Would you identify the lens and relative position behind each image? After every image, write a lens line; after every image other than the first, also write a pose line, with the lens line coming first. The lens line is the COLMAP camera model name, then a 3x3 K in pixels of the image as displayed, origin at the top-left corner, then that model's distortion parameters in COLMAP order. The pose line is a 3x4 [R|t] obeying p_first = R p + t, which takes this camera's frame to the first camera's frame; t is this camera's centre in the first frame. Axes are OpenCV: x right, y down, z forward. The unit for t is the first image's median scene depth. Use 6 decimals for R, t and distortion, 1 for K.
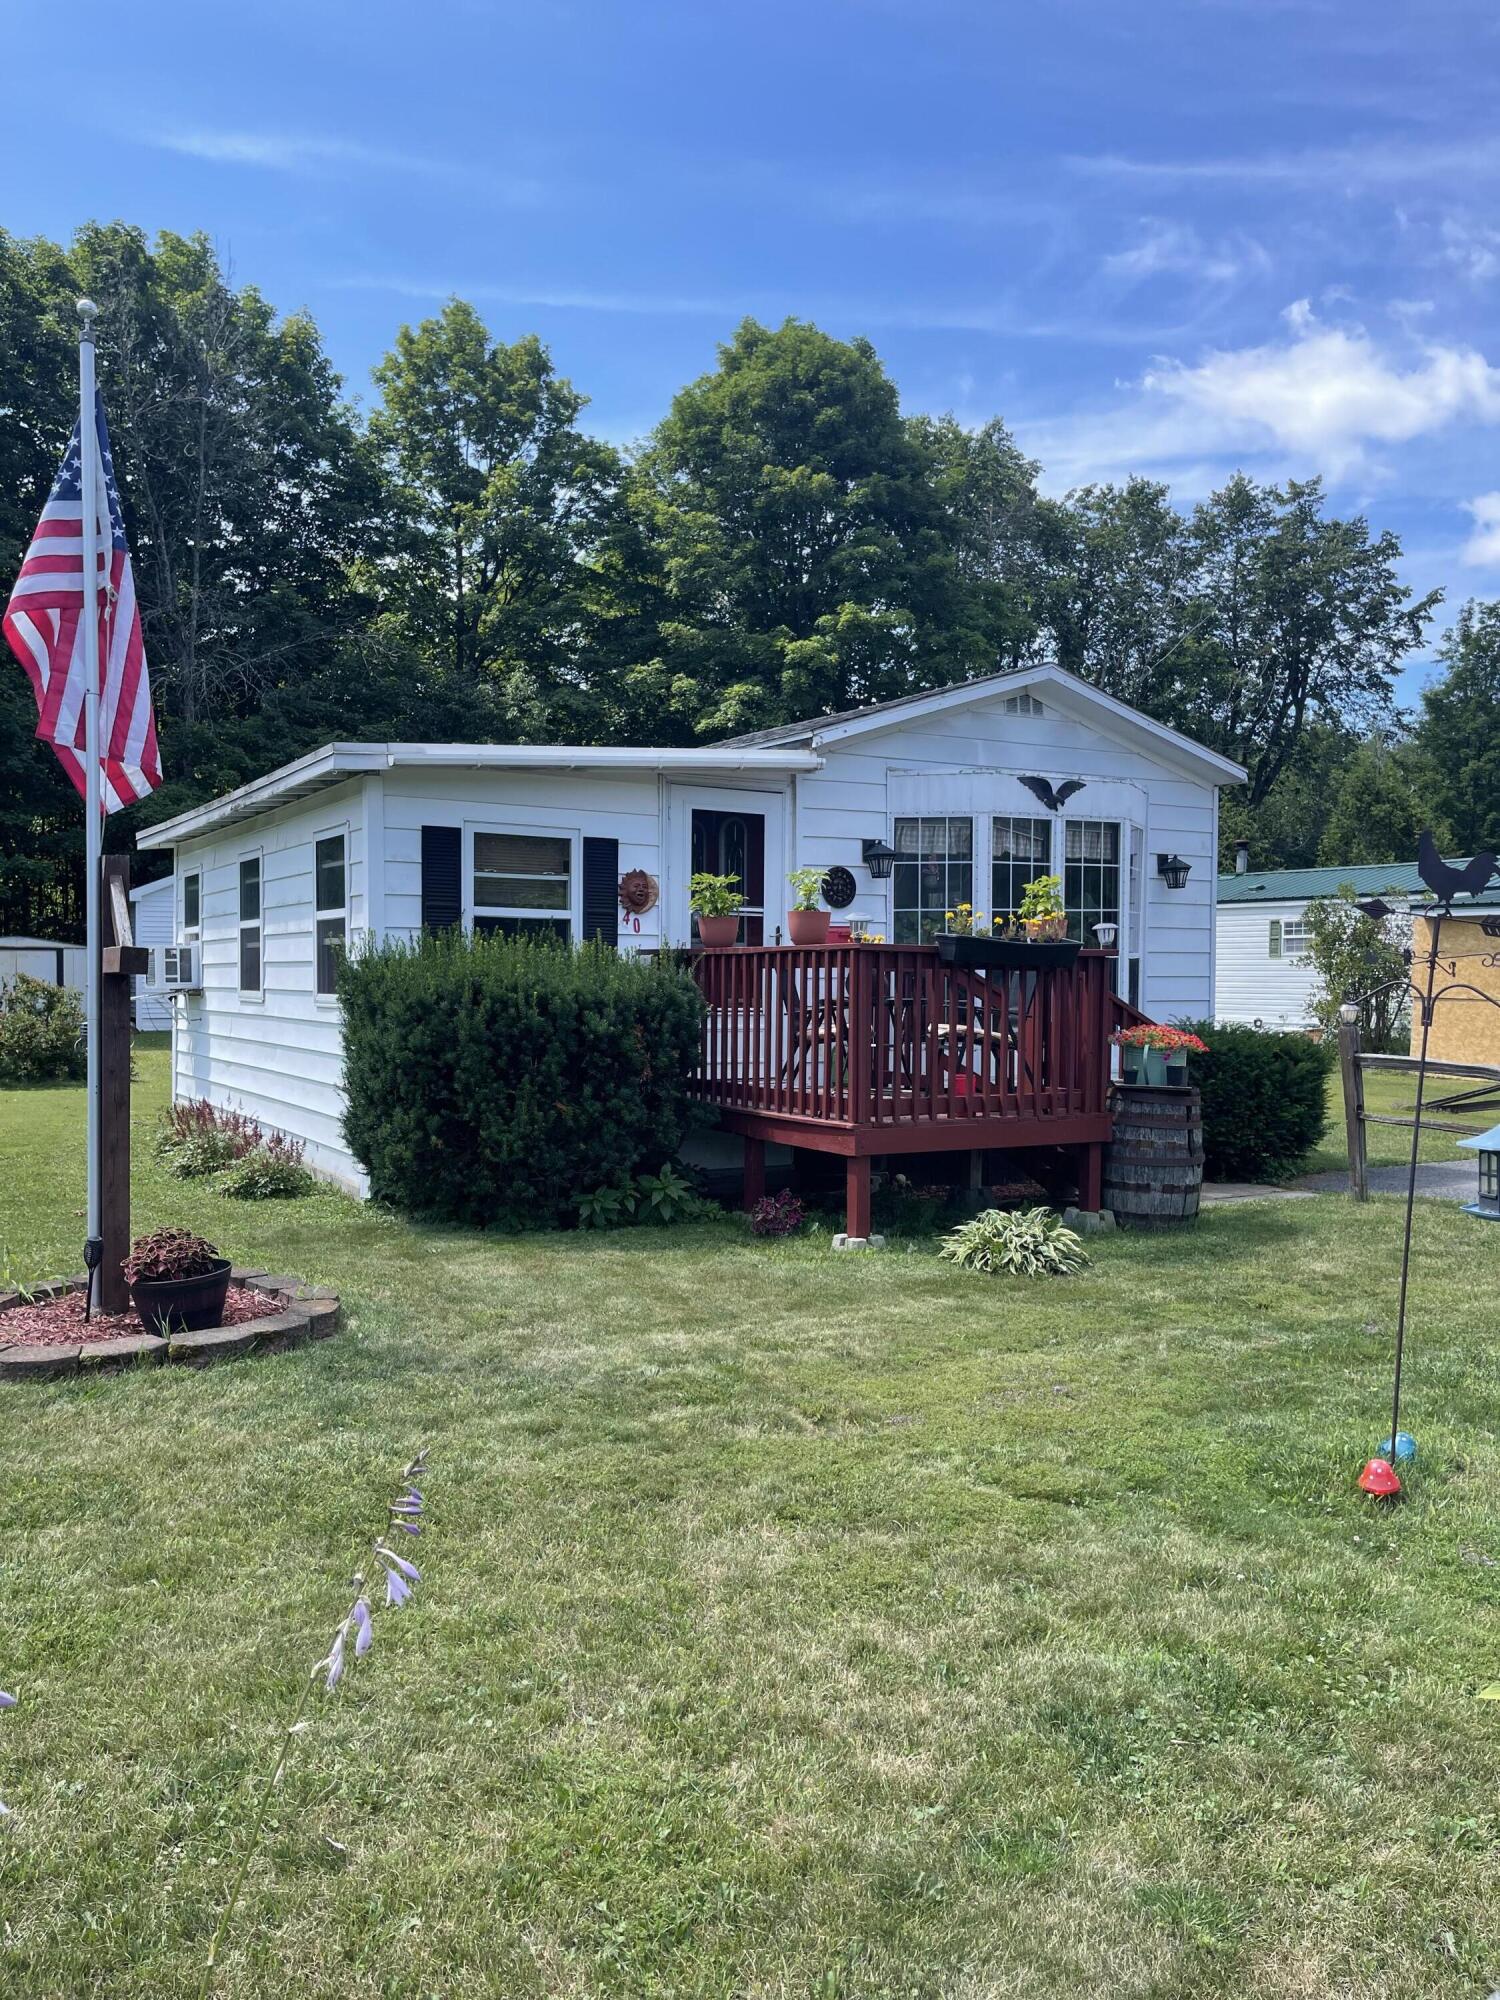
lens RADIAL K [[1508.6, 0, 759.9], [0, 1508.6, 995.1], [0, 0, 1]] dist [0.052021, -0.057942]
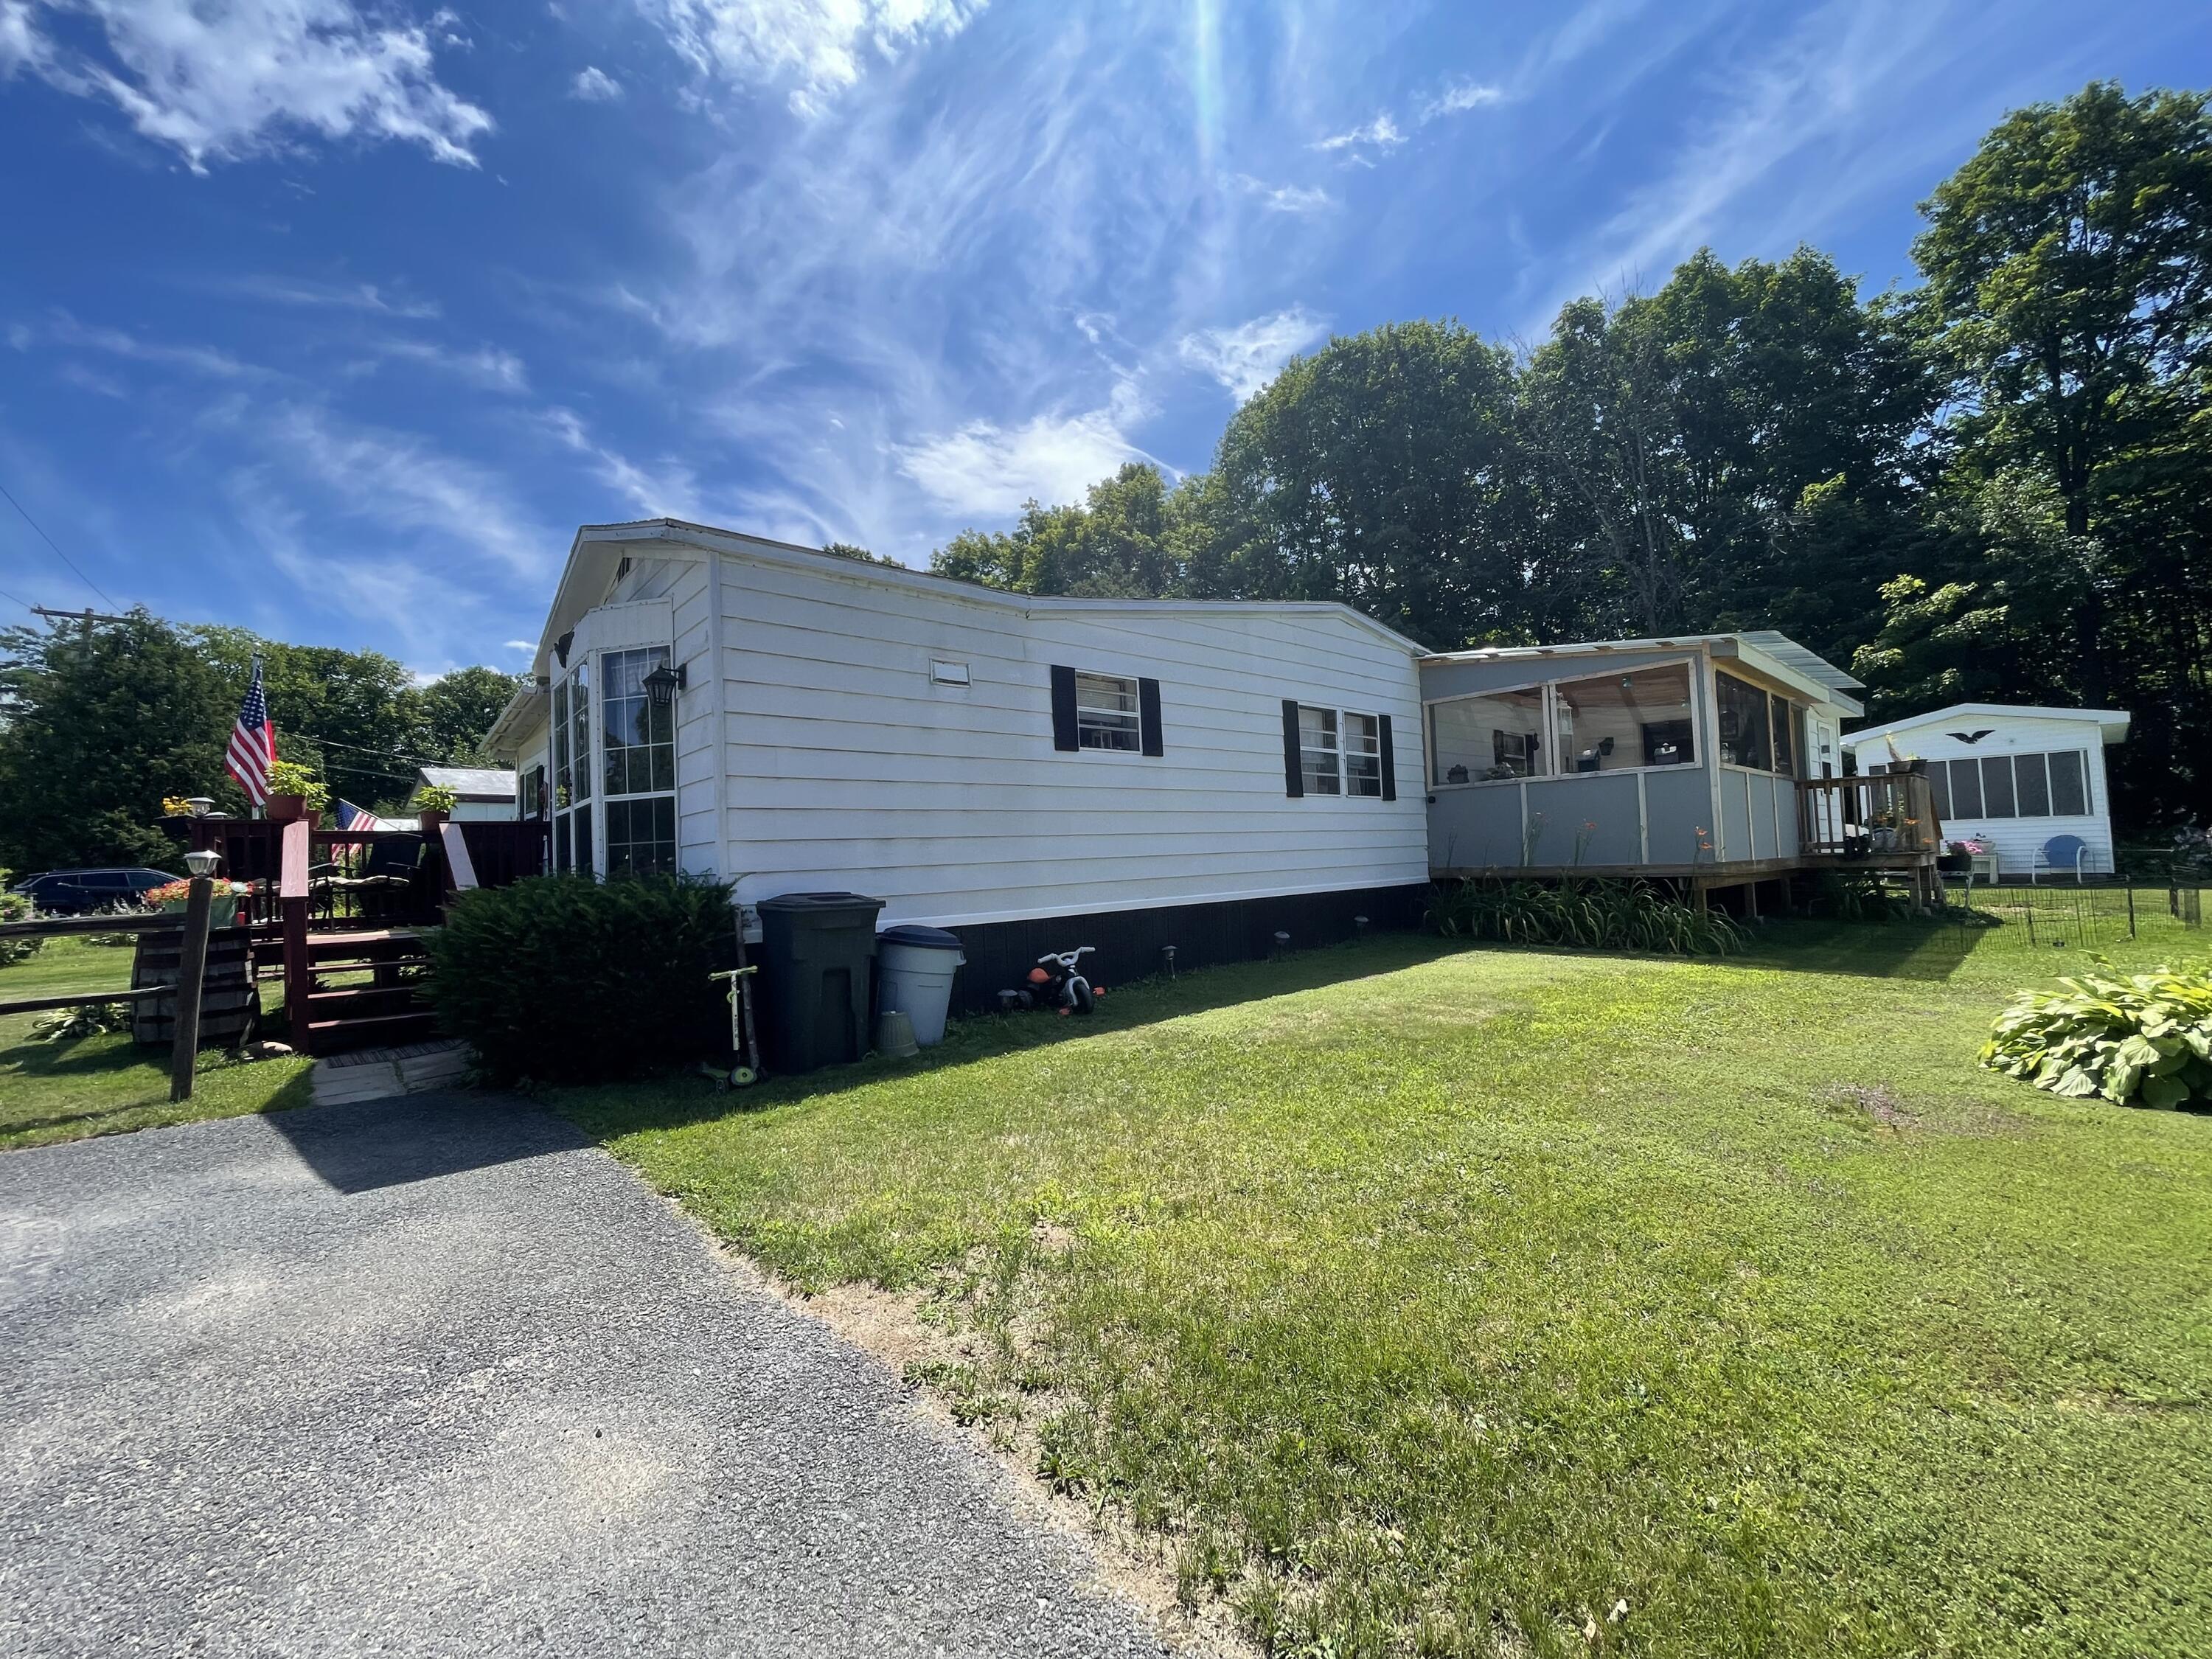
lens RADIAL K [[893.0, 0, 1089.6], [0, 893.0, 822.6], [0, 0, 1]] dist [0.002952, -0.001799]
pose [[0.179839, -0.059174, -0.981915, 0.881747], [0.024527, 0.998148, -0.055660, 0.026742], [0.983390, -0.014074, 0.180958, 1.287299]]
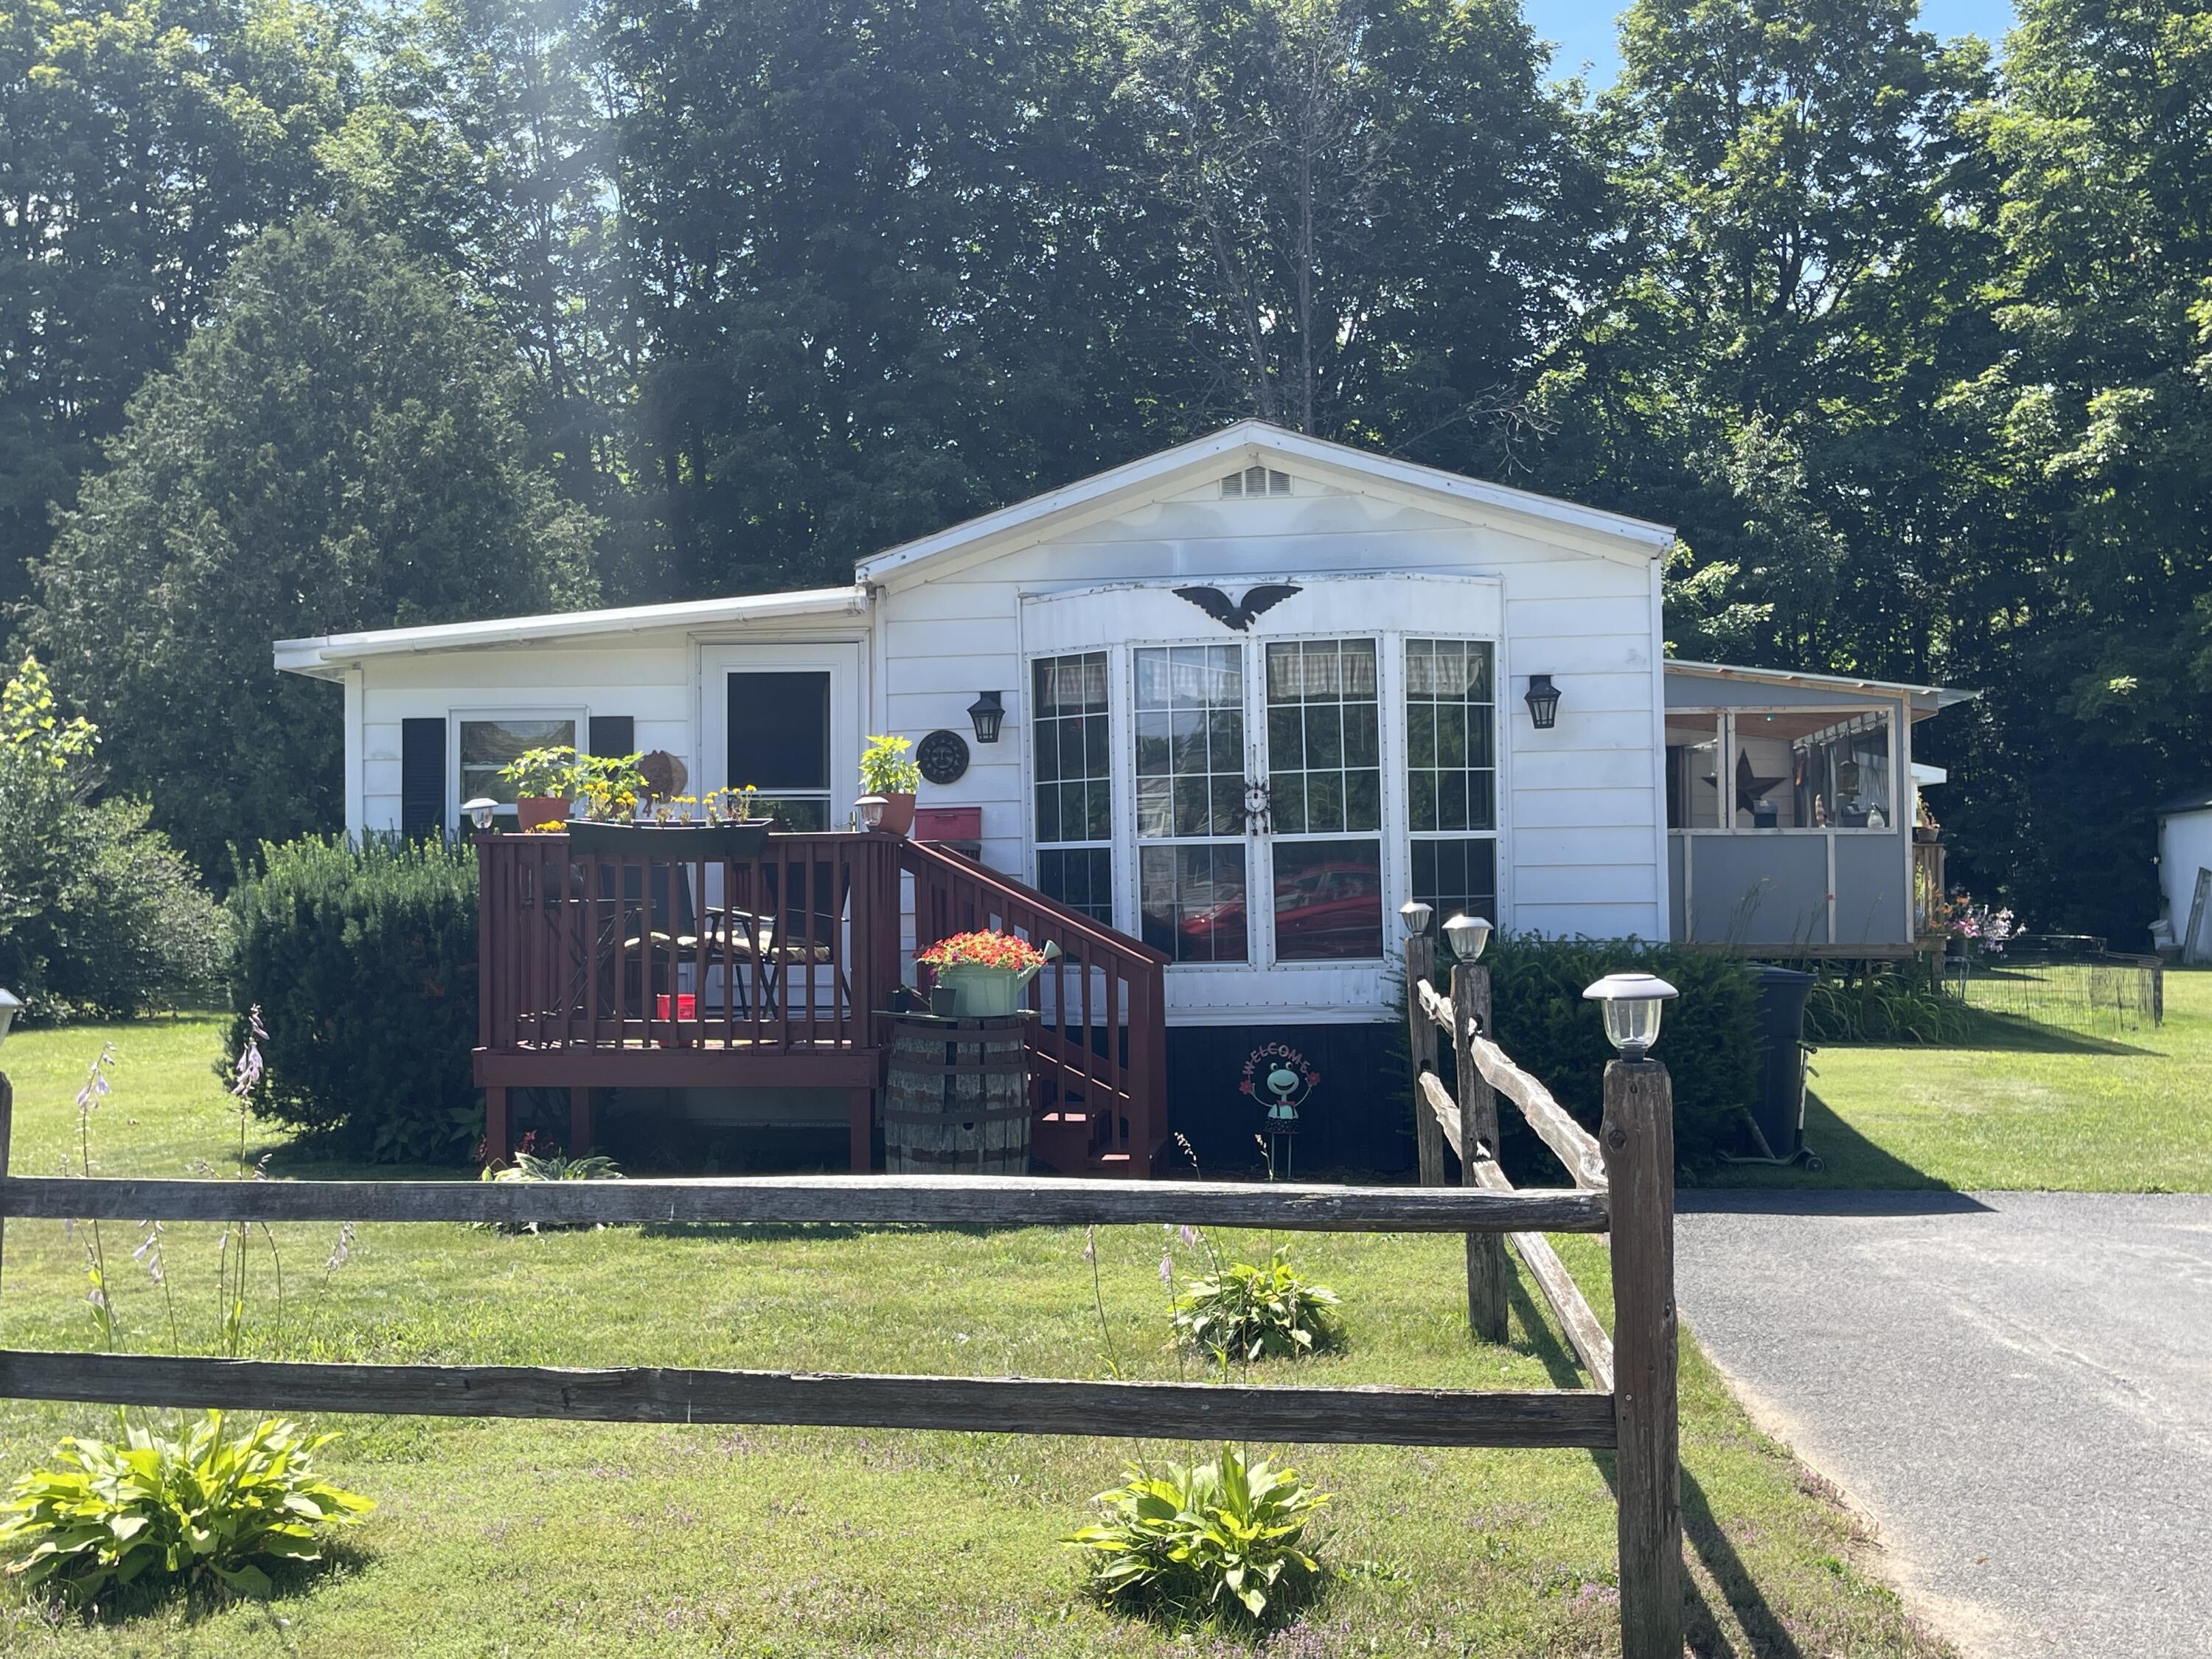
lens RADIAL K [[2304.5, 0, 1109.3], [0, 2304.5, 814.0], [0, 0, 1]] dist [0.033673, 0.000000]
pose [[0.785094, -0.033196, -0.618486, 0.830904], [0.004981, 0.998869, -0.047290, 0.012660], [0.619356, 0.034046, 0.784372, 0.137396]]
